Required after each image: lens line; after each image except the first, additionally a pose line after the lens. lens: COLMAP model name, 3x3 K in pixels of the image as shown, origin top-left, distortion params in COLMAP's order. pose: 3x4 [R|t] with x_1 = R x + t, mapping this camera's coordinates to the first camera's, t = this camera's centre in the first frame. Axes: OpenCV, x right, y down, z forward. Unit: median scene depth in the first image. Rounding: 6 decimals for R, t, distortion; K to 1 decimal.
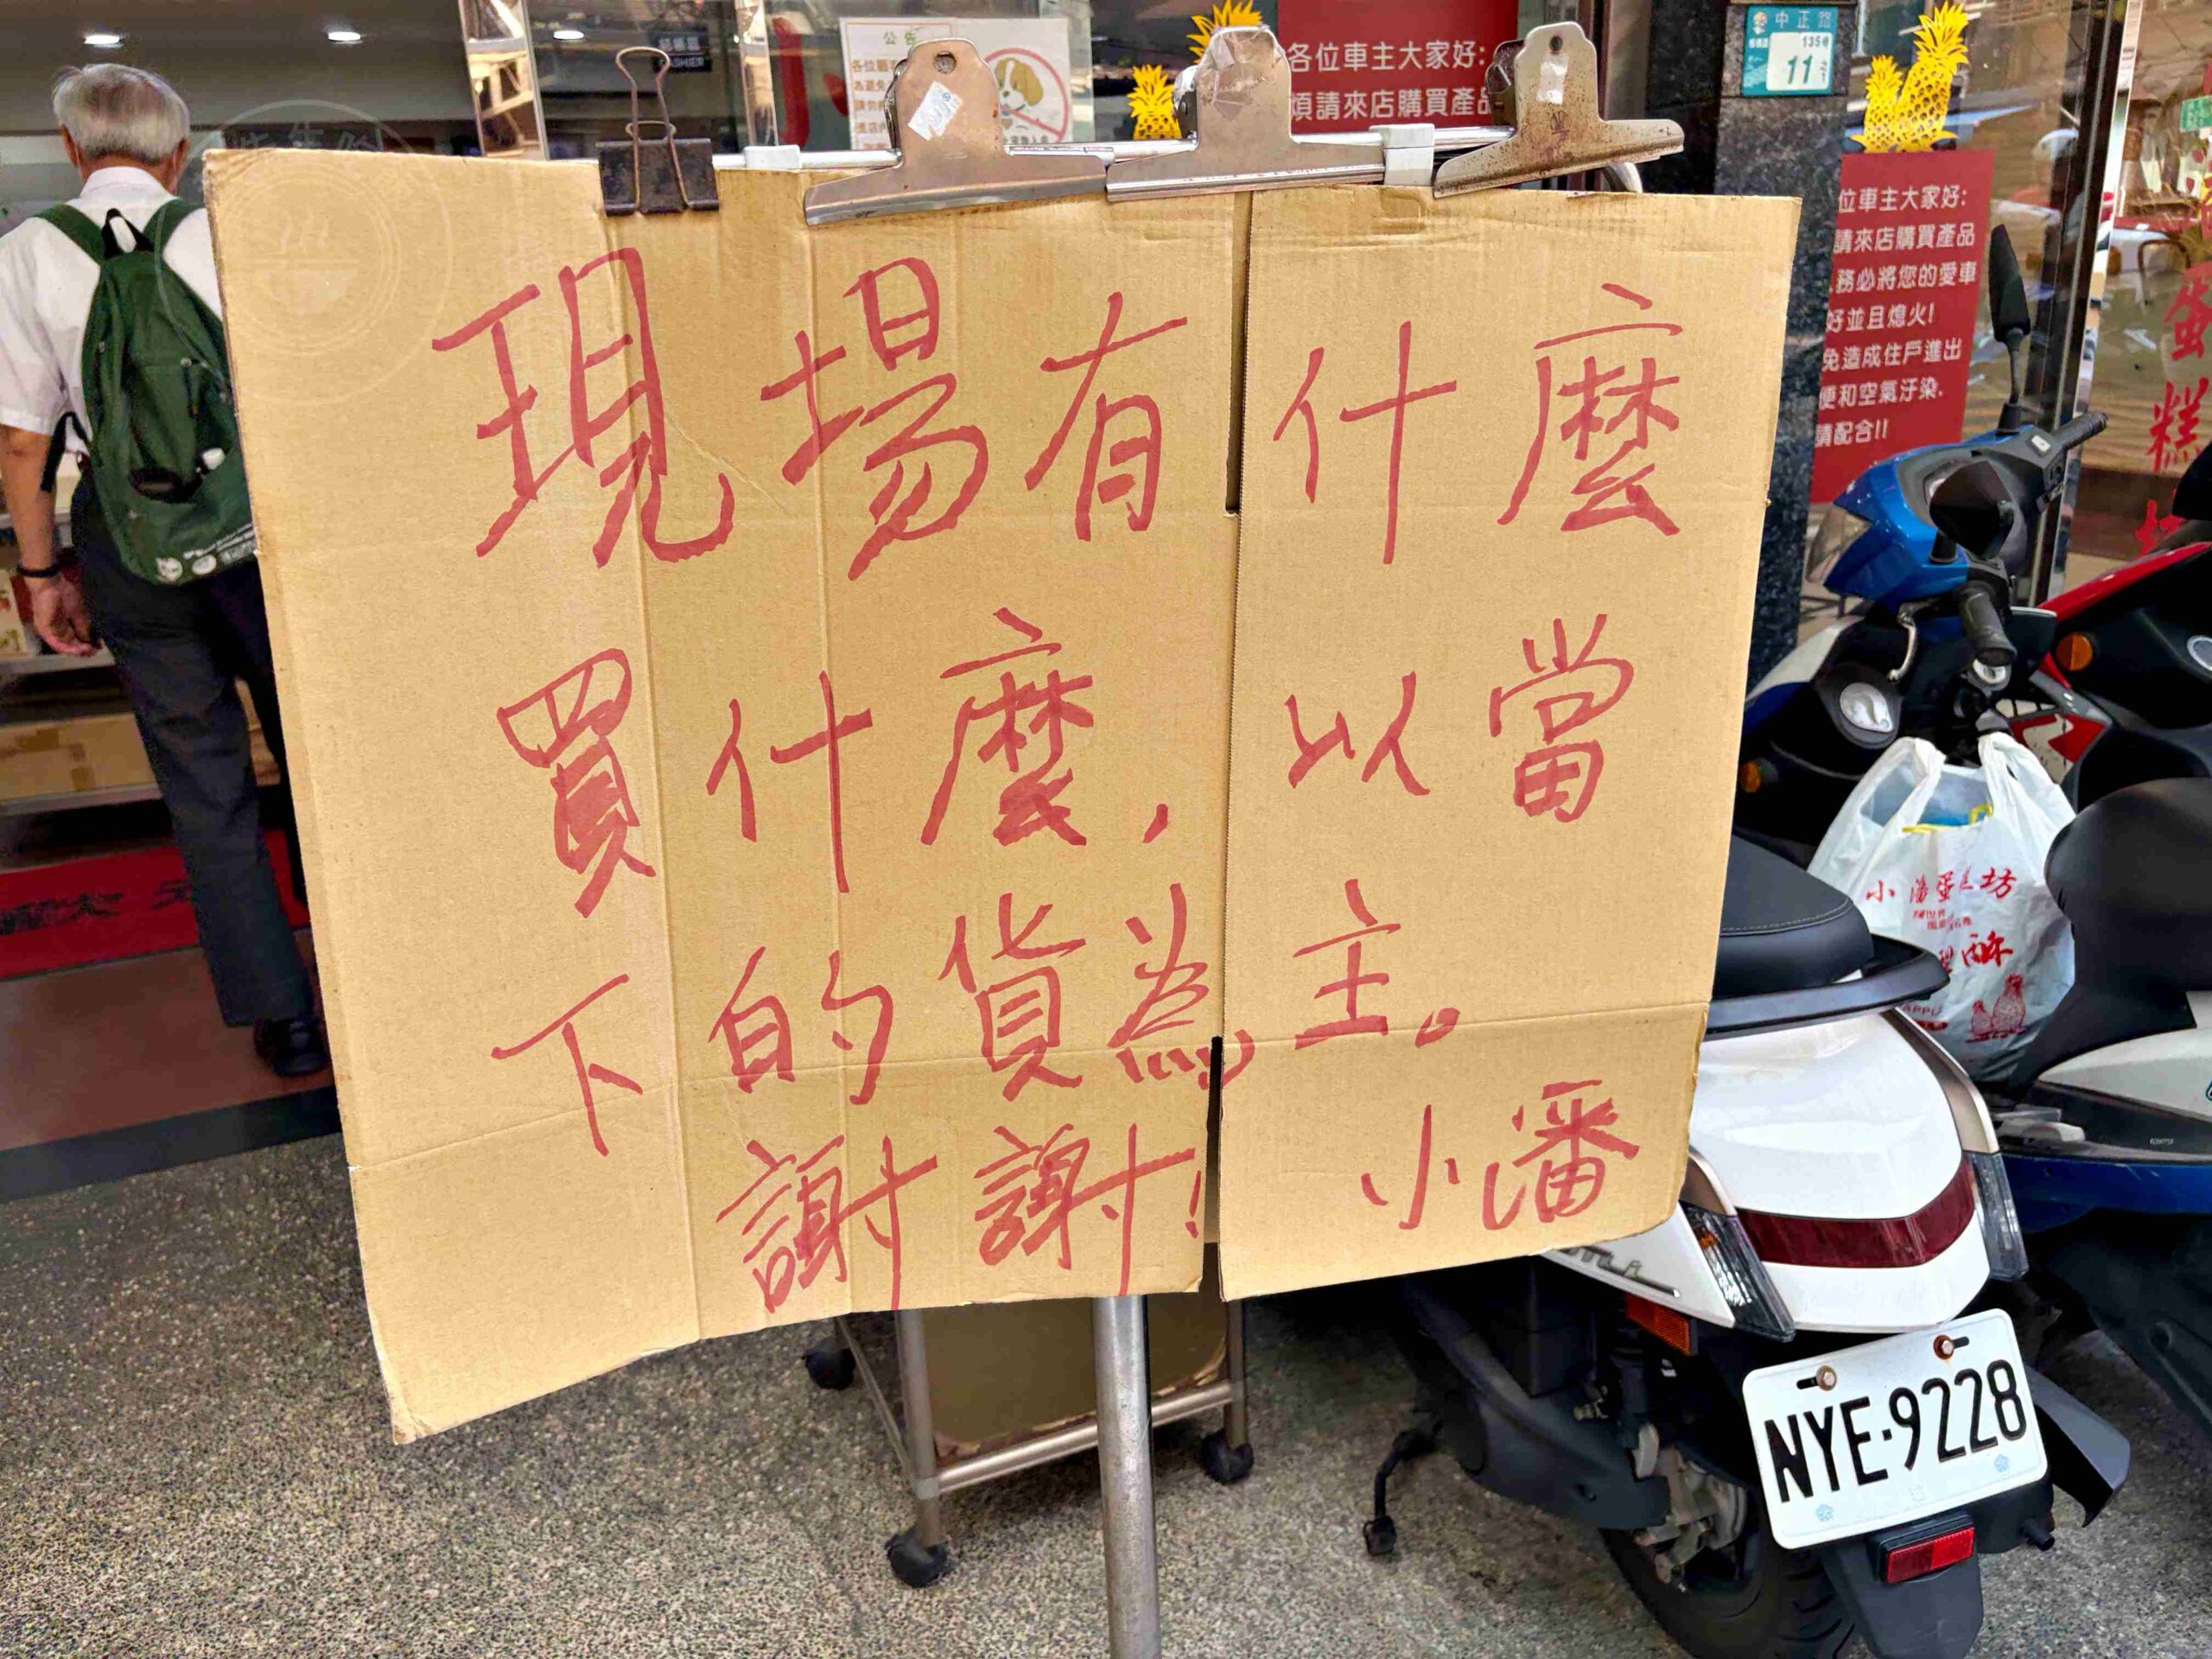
lens RADIAL K [[1668.6, 0, 1090.8], [0, 1668.6, 839.2], [0, 0, 1]] dist [0.002788, -0.028146]
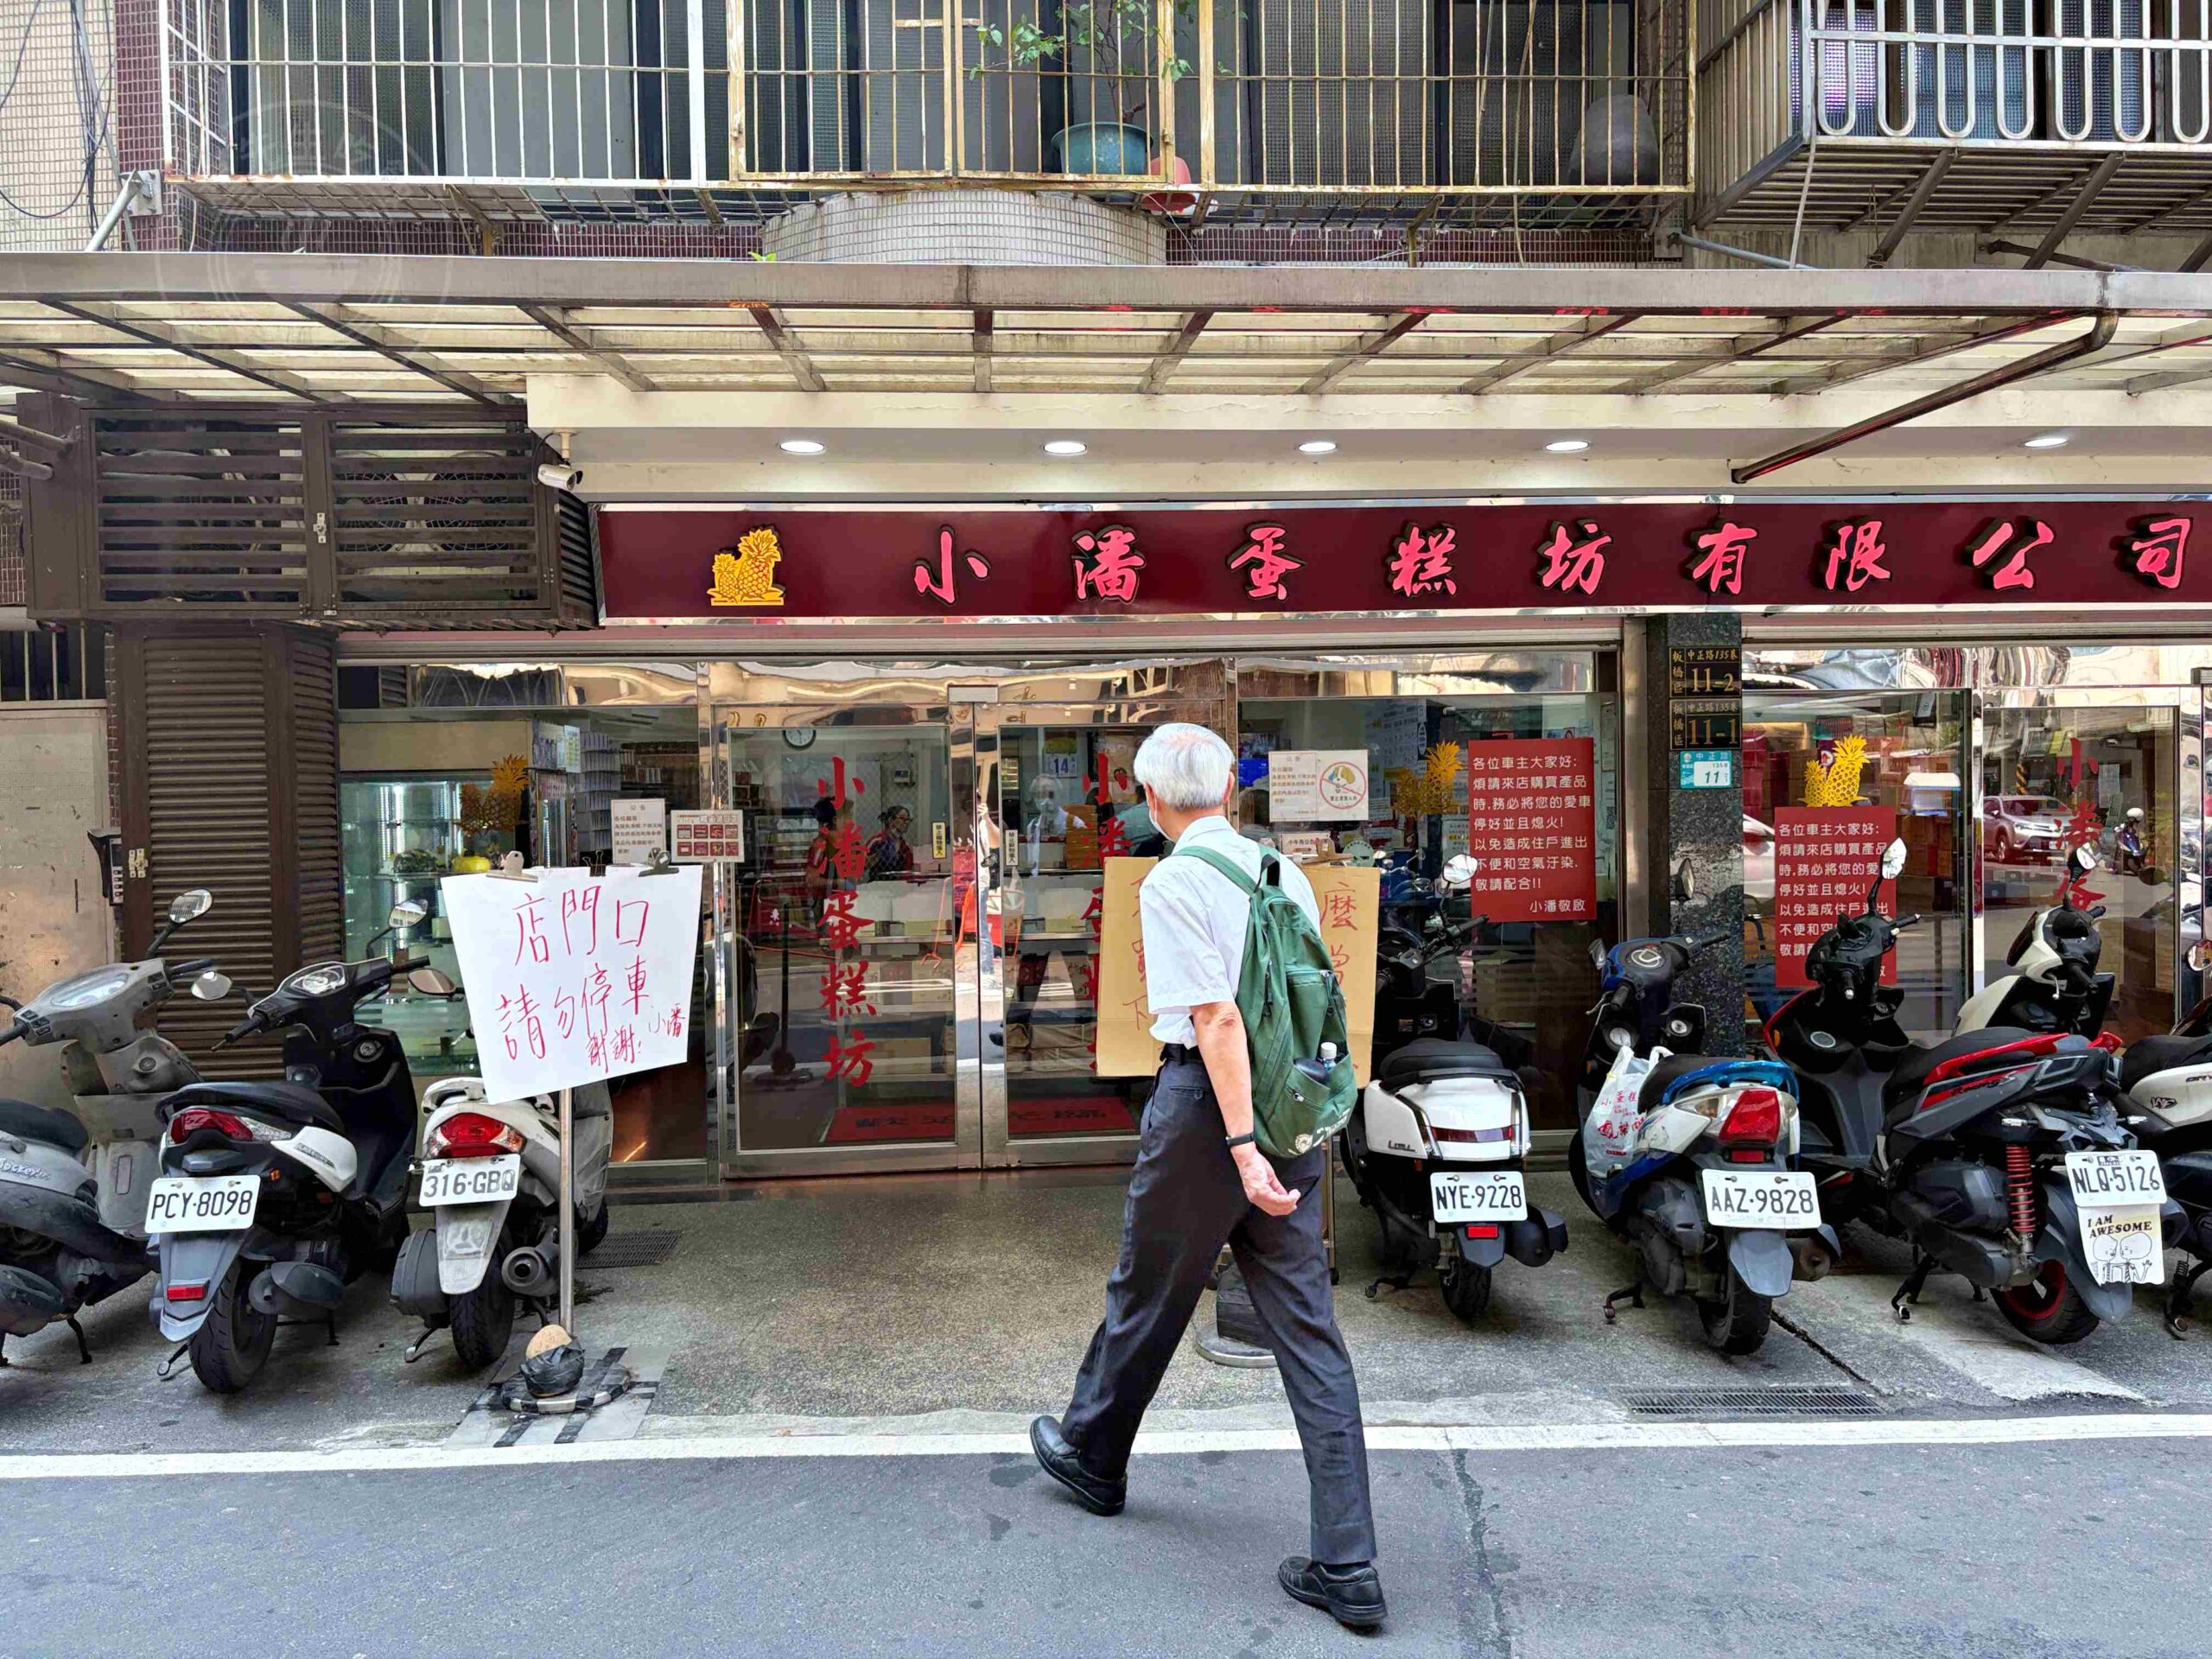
lens RADIAL K [[1668.6, 0, 1103.8], [0, 1668.6, 830.9], [0, 0, 1]] dist [0.002788, -0.028146]
pose [[0.950020, 0.045274, -0.308890, 0.391184], [-0.135367, 0.951316, -0.276900, 0.347907], [0.281316, 0.304874, 0.909897, -1.314167]]
